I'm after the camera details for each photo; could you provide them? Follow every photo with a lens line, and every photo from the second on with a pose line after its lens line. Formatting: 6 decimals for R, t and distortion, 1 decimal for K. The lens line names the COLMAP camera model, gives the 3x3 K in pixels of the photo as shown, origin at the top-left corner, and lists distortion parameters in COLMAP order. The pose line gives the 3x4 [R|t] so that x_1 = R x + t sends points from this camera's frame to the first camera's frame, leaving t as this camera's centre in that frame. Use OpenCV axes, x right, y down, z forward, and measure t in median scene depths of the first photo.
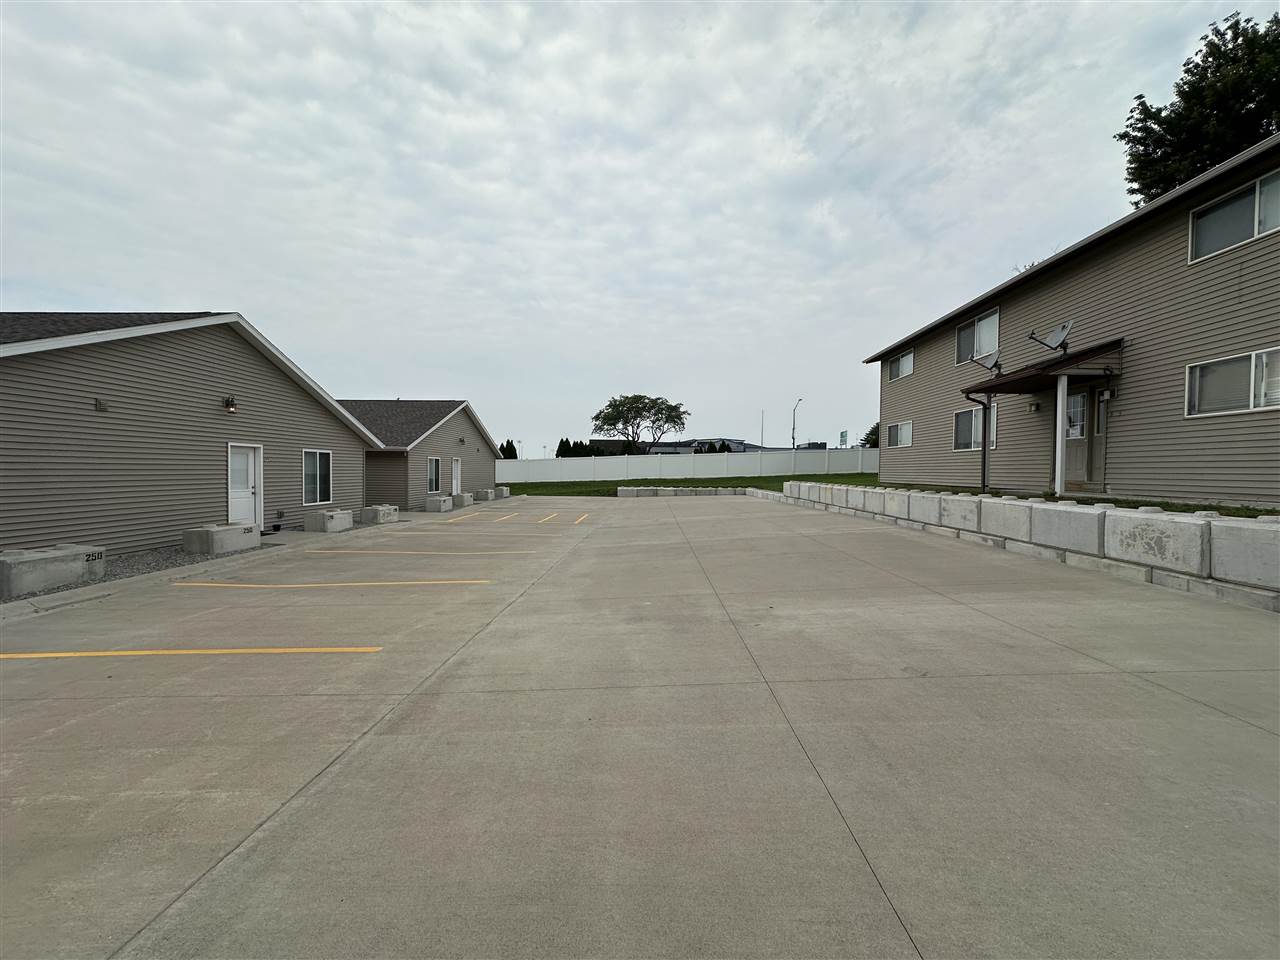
lens RADIAL K [[504.4, 0, 640.0], [0, 504.4, 480.0], [0, 0, 1]] dist [-0.002329, -0.000092]
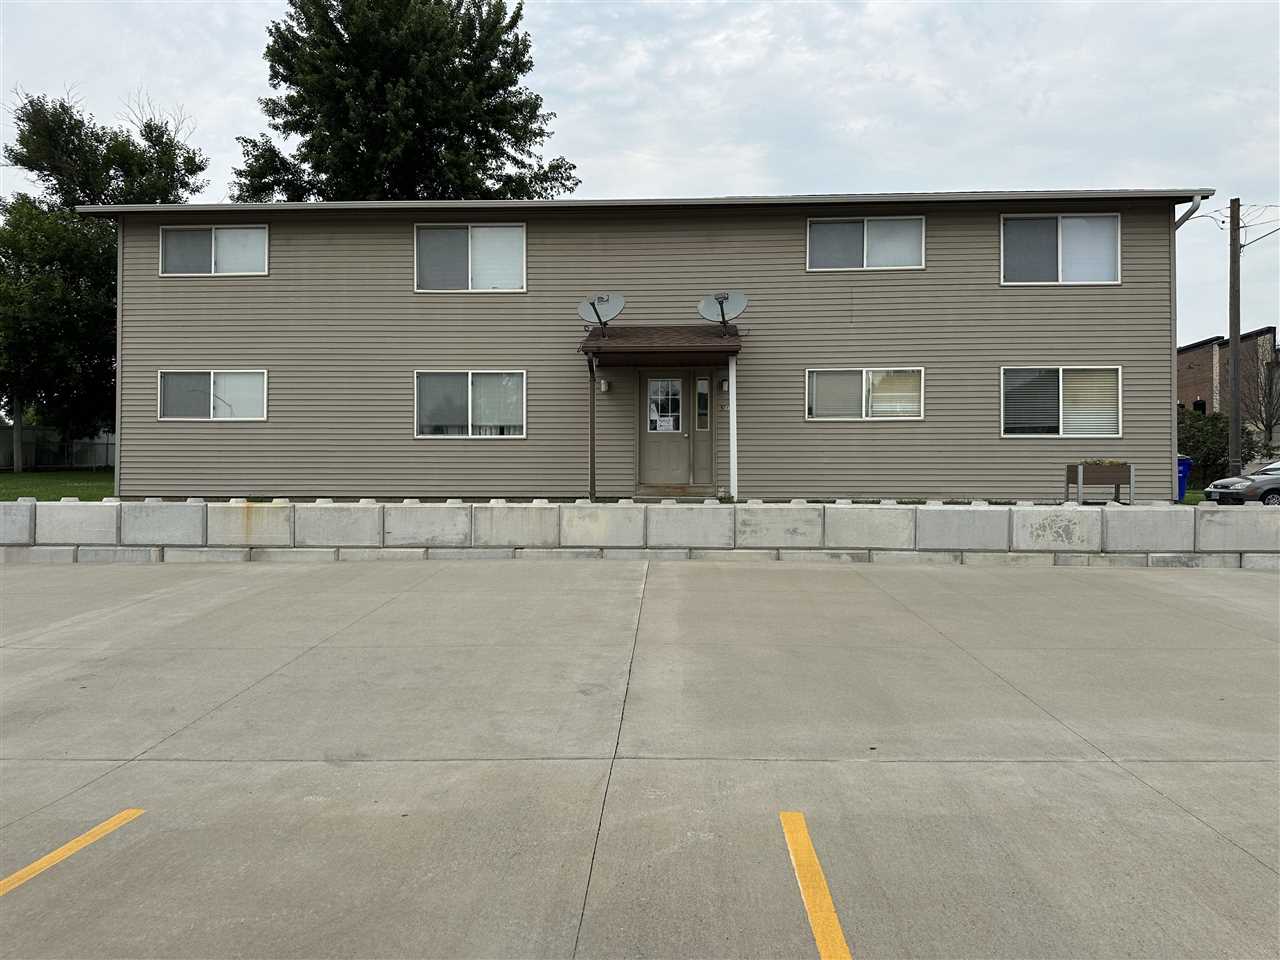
lens RADIAL K [[887.3, 0, 640.0], [0, 887.3, 480.0], [0, 0, 1]] dist [0.073408, -0.094792]
pose [[0.013893, 0.004347, 0.999894, -0.678254], [0.014357, 0.999887, -0.004546, 0.001701], [-0.999800, 0.014418, 0.013829, 1.227447]]
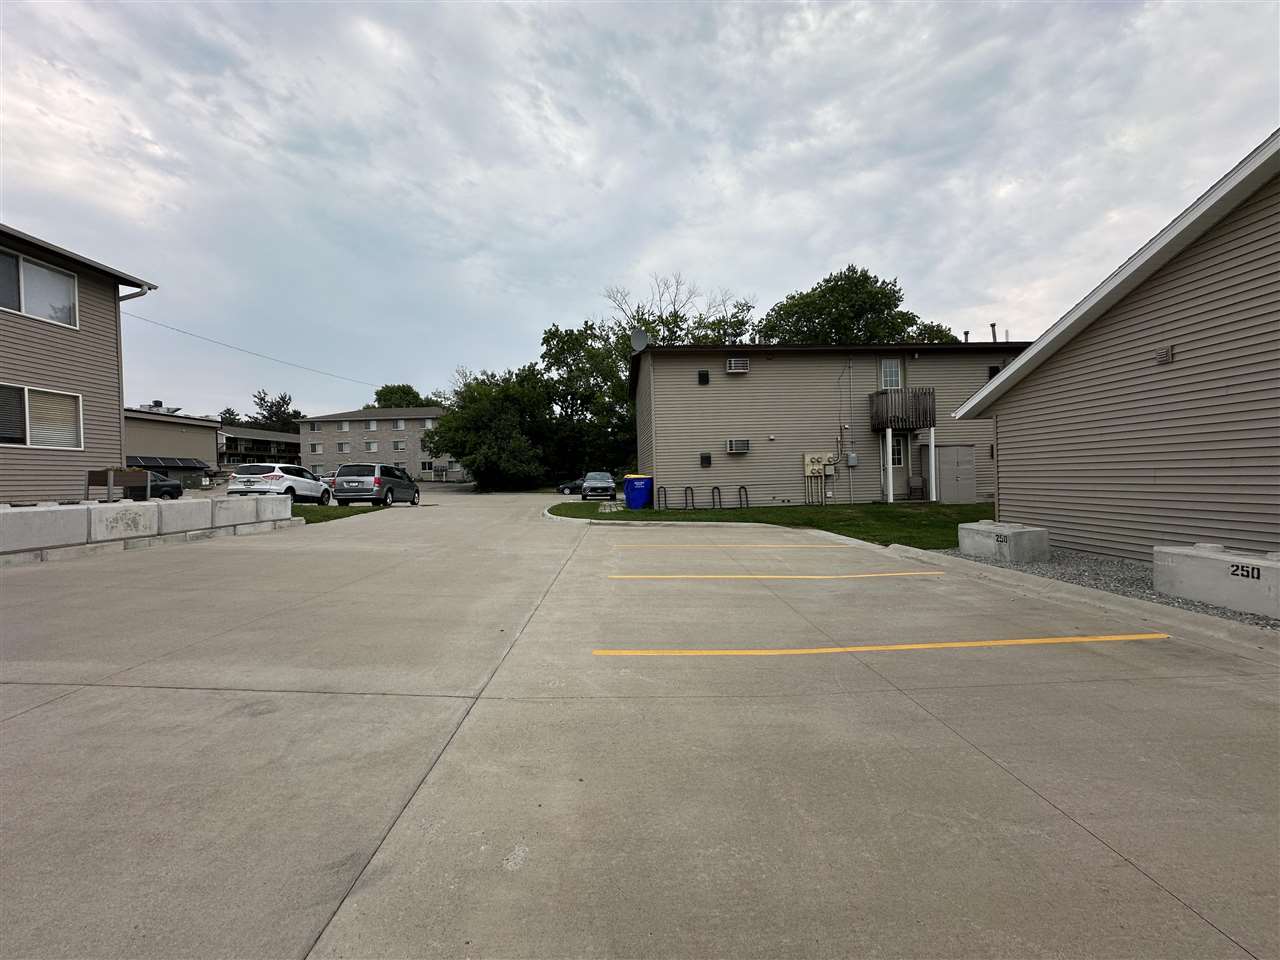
lens RADIAL K [[504.4, 0, 640.0], [0, 504.4, 480.0], [0, 0, 1]] dist [-0.002329, -0.000092]
pose [[-0.998870, 0.021436, -0.042413, -0.268673], [0.020567, 0.999571, 0.020829, 0.000572], [0.042841, 0.019933, -0.998883, 1.607332]]
